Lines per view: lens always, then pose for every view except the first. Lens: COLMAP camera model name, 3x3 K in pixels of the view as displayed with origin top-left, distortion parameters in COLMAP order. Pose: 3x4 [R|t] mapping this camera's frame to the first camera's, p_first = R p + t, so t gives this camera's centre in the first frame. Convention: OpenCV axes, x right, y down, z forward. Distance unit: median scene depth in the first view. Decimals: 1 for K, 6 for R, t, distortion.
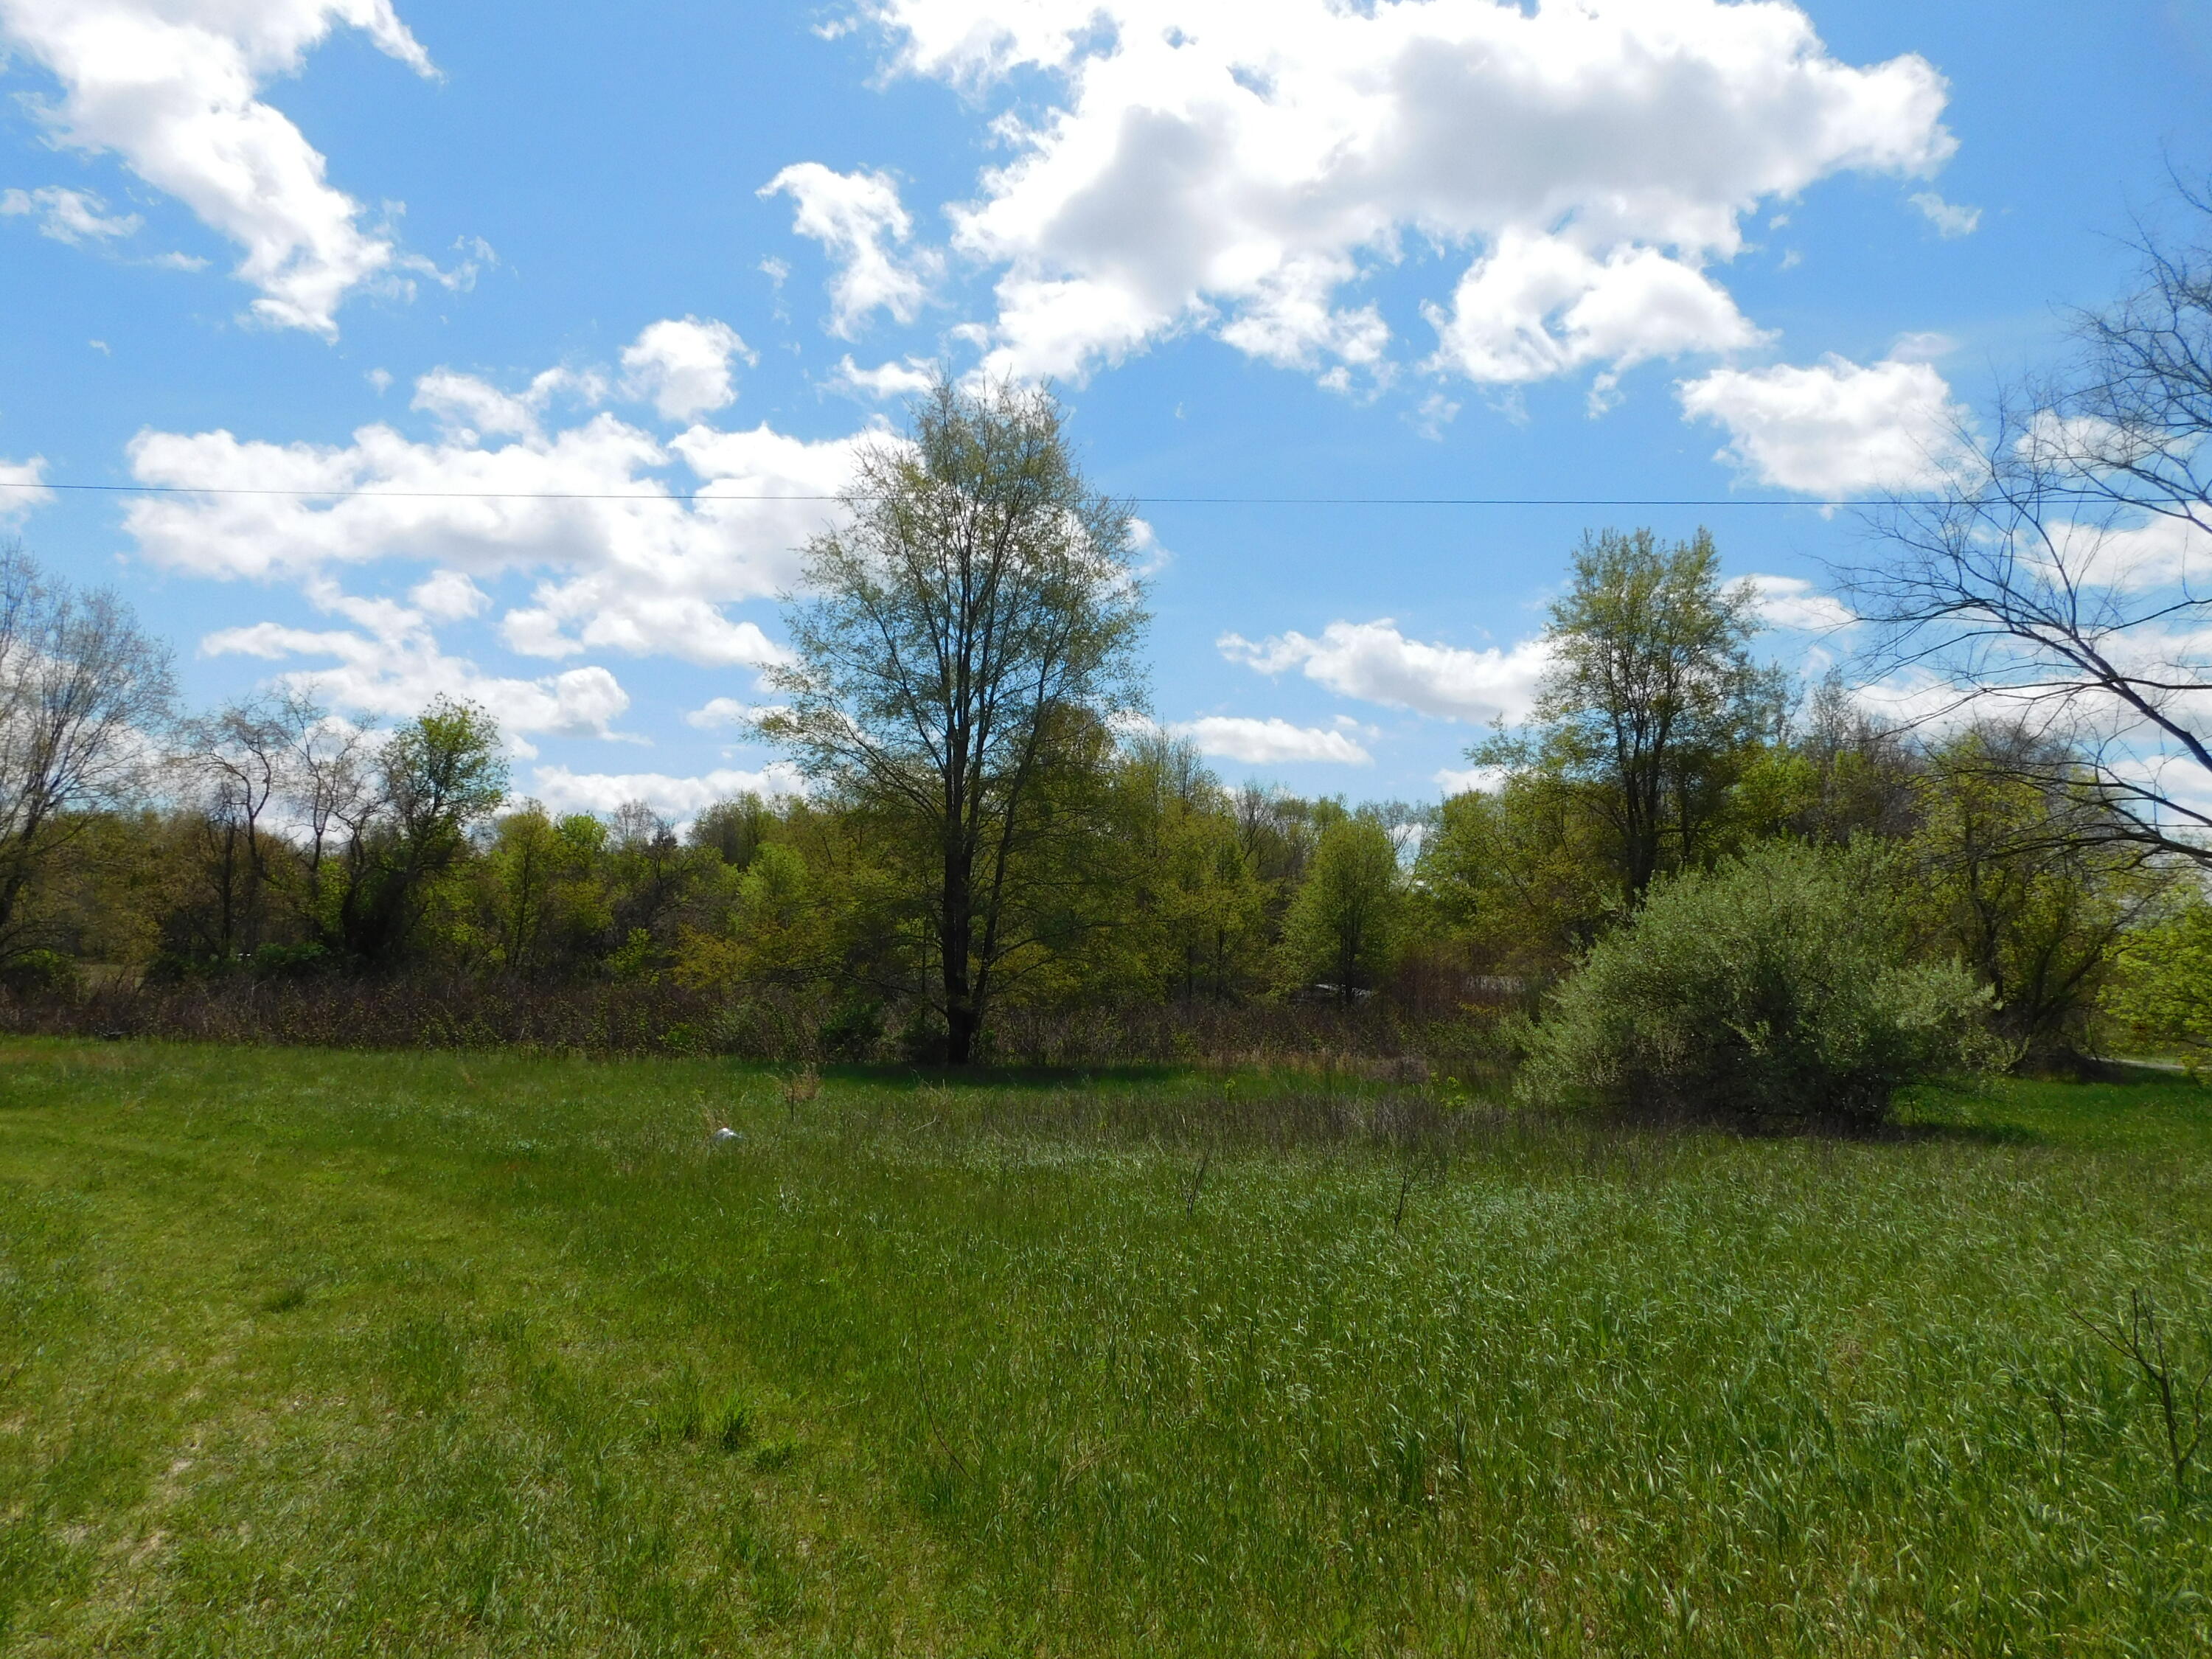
lens RADIAL K [[1485.8, 0, 1102.9], [0, 1485.8, 817.0], [0, 0, 1]] dist [-0.005109, -0.000388]
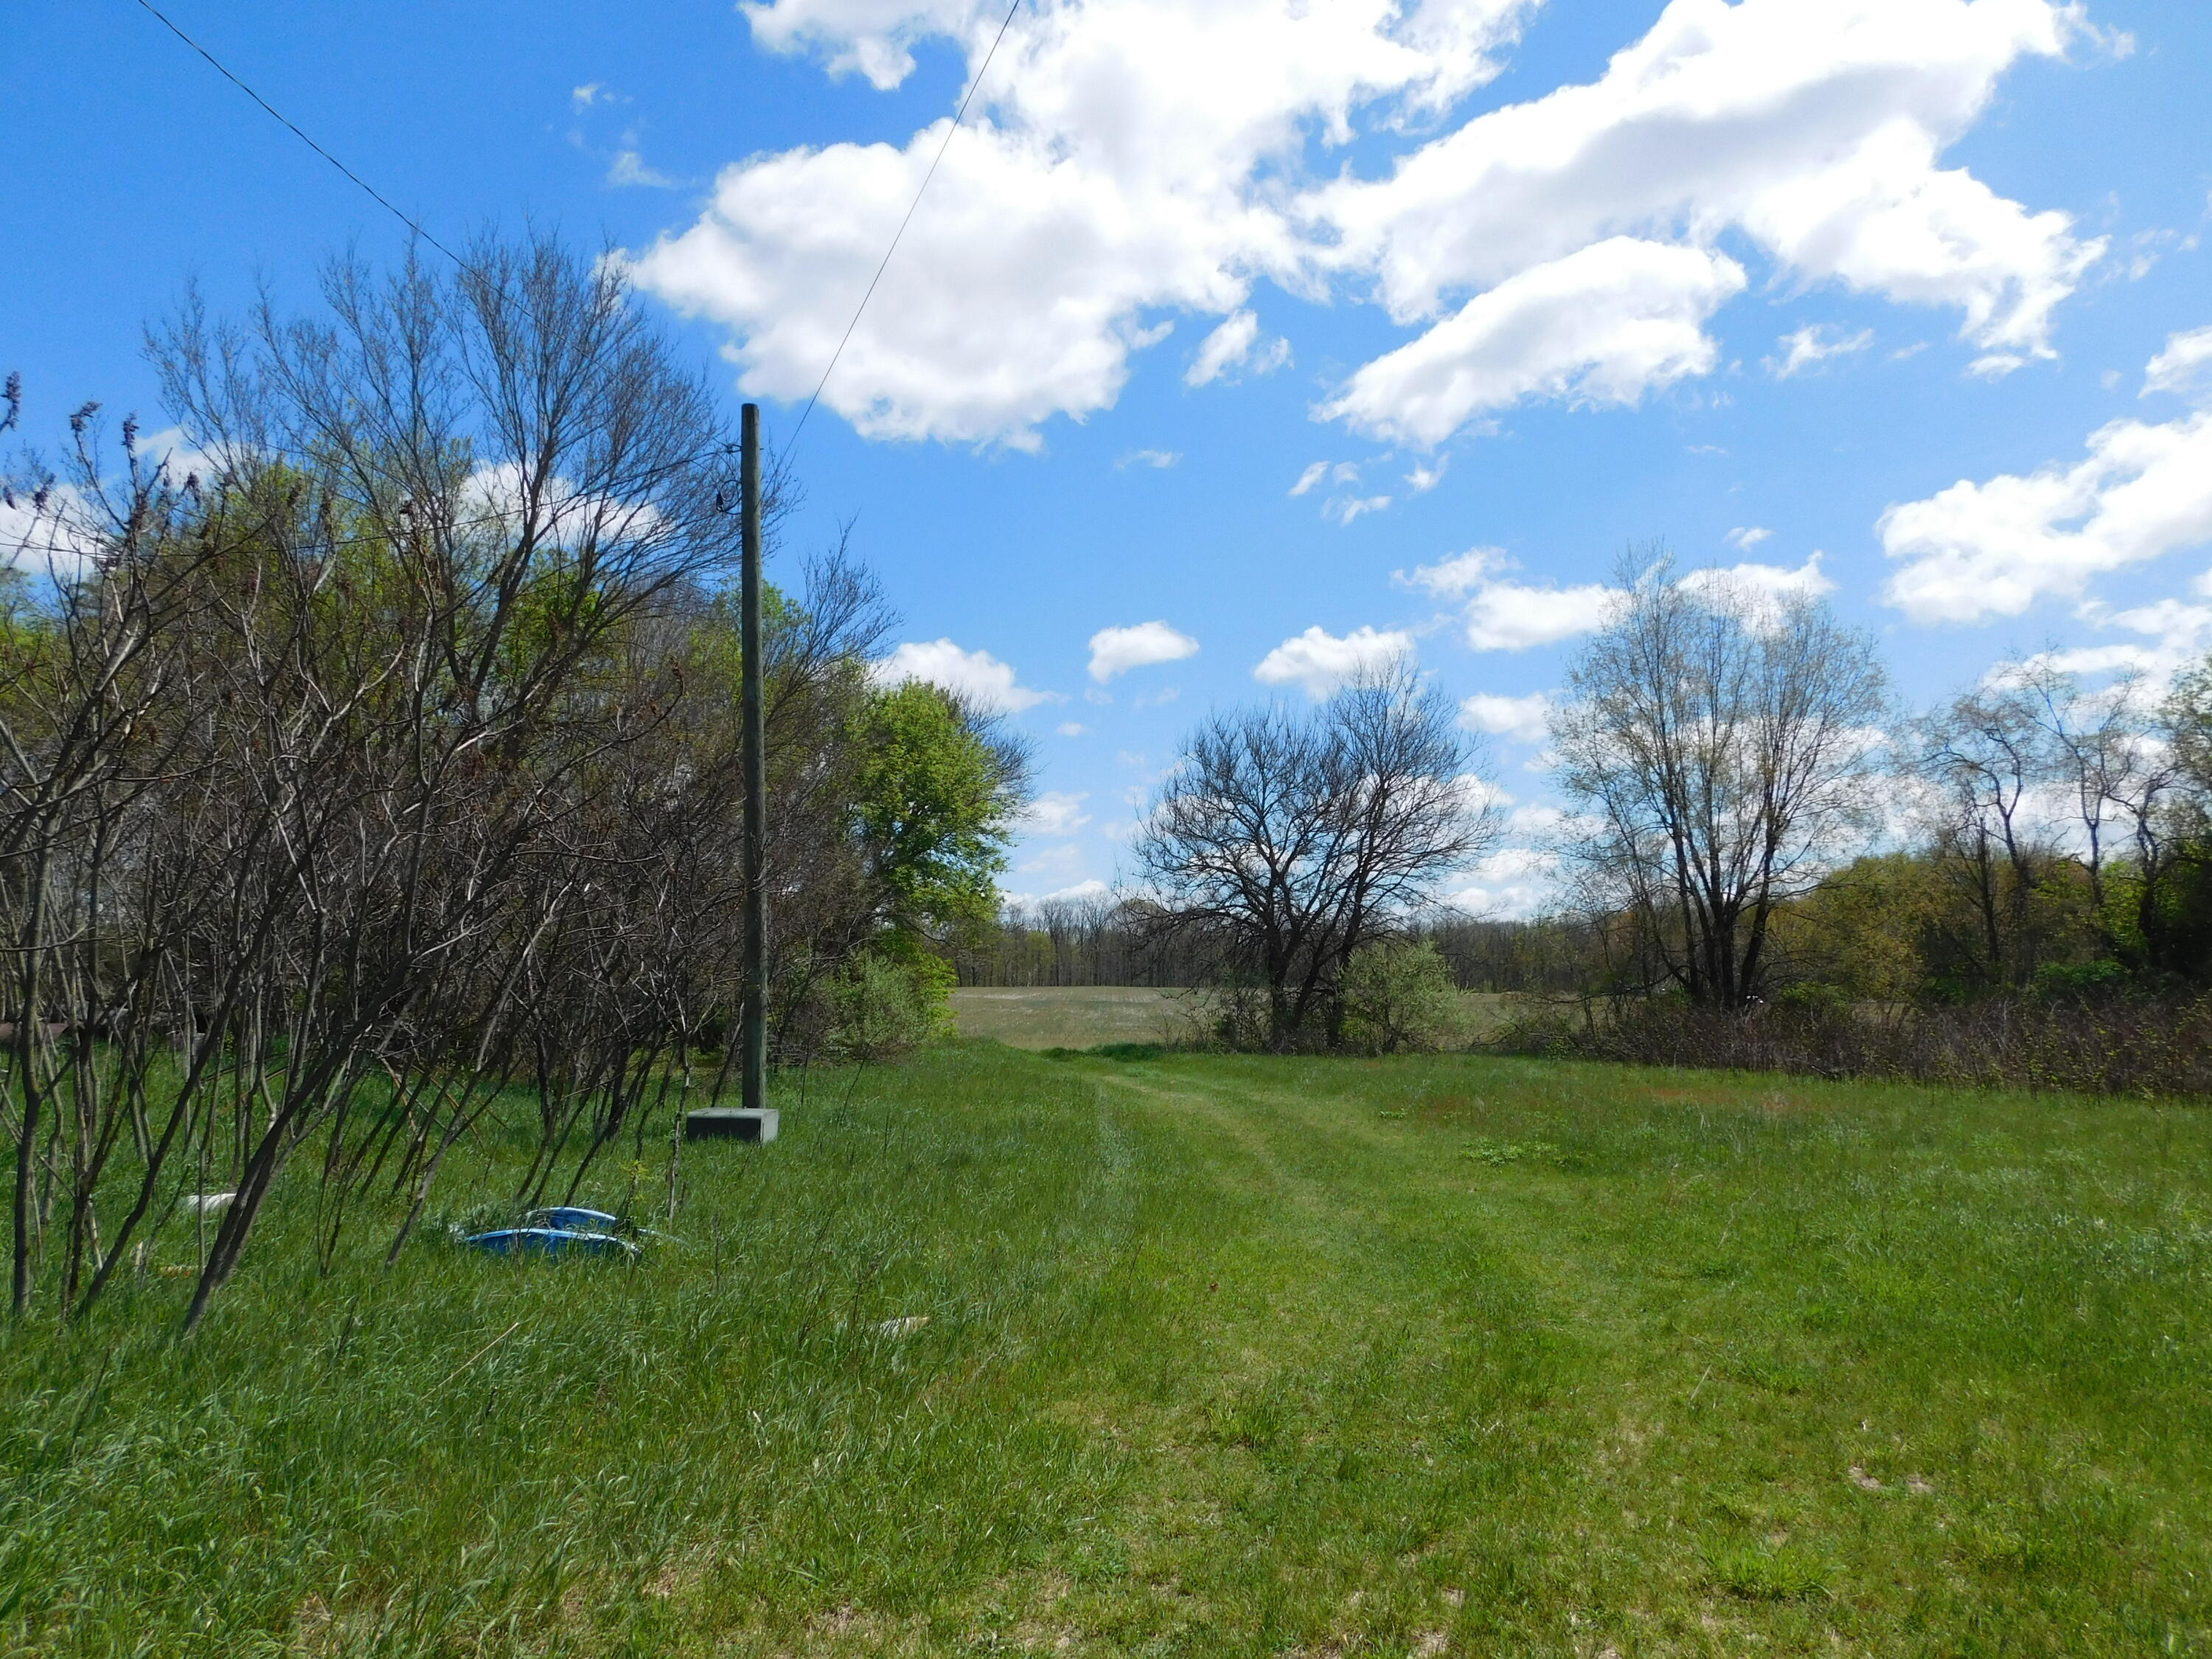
lens RADIAL K [[1466.5, 0, 1091.3], [0, 1466.5, 828.1], [0, 0, 1]] dist [-0.019620, 0.005842]
pose [[0.440612, -0.135870, -0.887356, -0.070148], [0.114110, 0.988938, -0.094764, 0.025149], [0.890416, -0.059502, 0.451242, 0.164733]]
